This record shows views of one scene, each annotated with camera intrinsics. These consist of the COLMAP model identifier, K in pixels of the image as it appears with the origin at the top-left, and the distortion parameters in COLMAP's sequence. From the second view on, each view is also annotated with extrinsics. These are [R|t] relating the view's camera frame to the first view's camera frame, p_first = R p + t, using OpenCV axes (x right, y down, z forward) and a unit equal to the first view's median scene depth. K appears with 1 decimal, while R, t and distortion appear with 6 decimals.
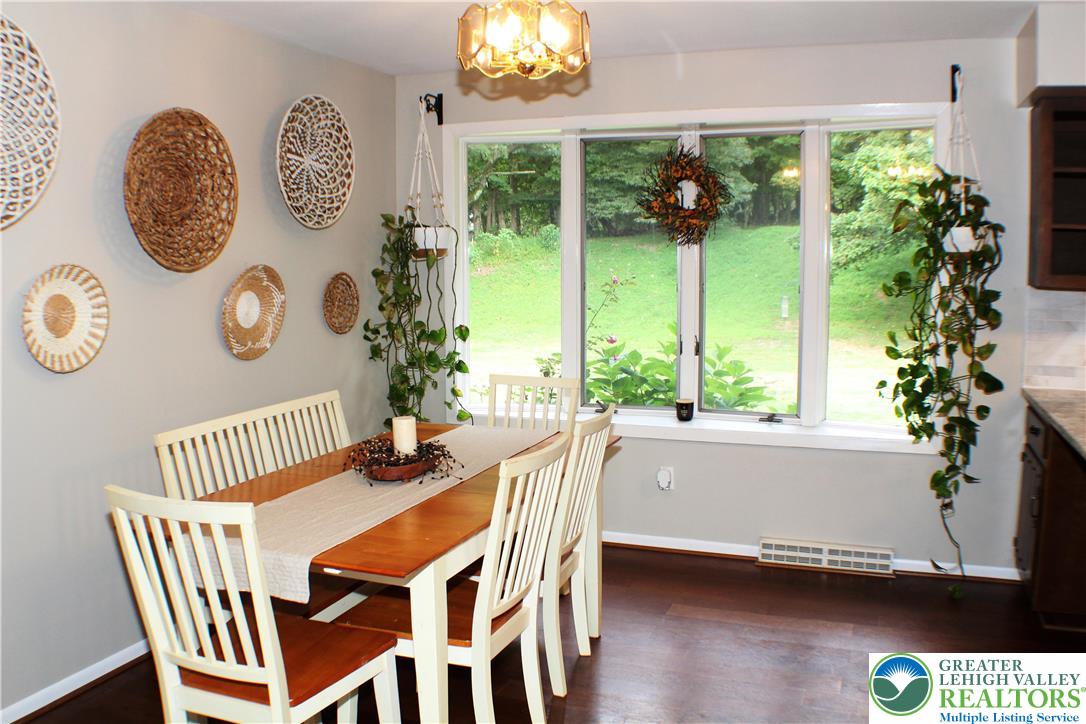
lens RADIAL K [[922.3, 0, 538.3], [0, 922.3, 379.1], [0, 0, 1]] dist [-0.189943, 0.080845]
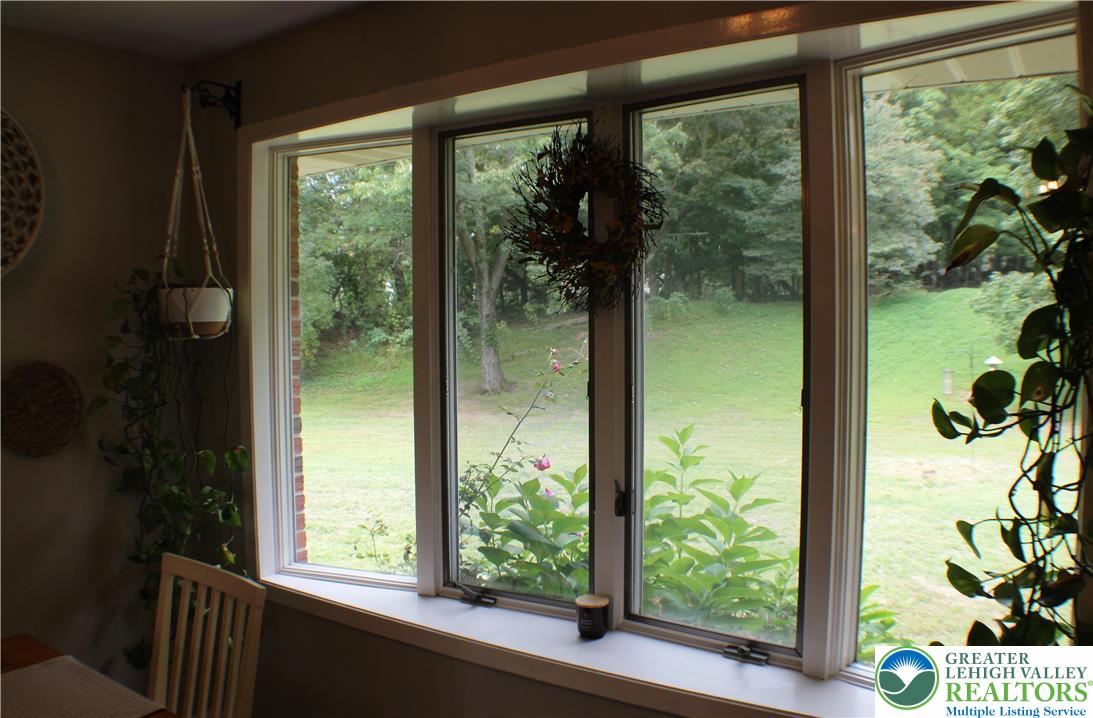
lens RADIAL K [[868.1, 0, 546.4], [0, 868.1, 373.2], [0, 0, 1]] dist [-0.190758, 0.006441]
pose [[0.972989, 0.009586, -0.230651, 0.046457], [-0.026006, 0.997329, -0.068255, -0.013924], [0.229381, 0.072409, 0.970640, 0.094096]]
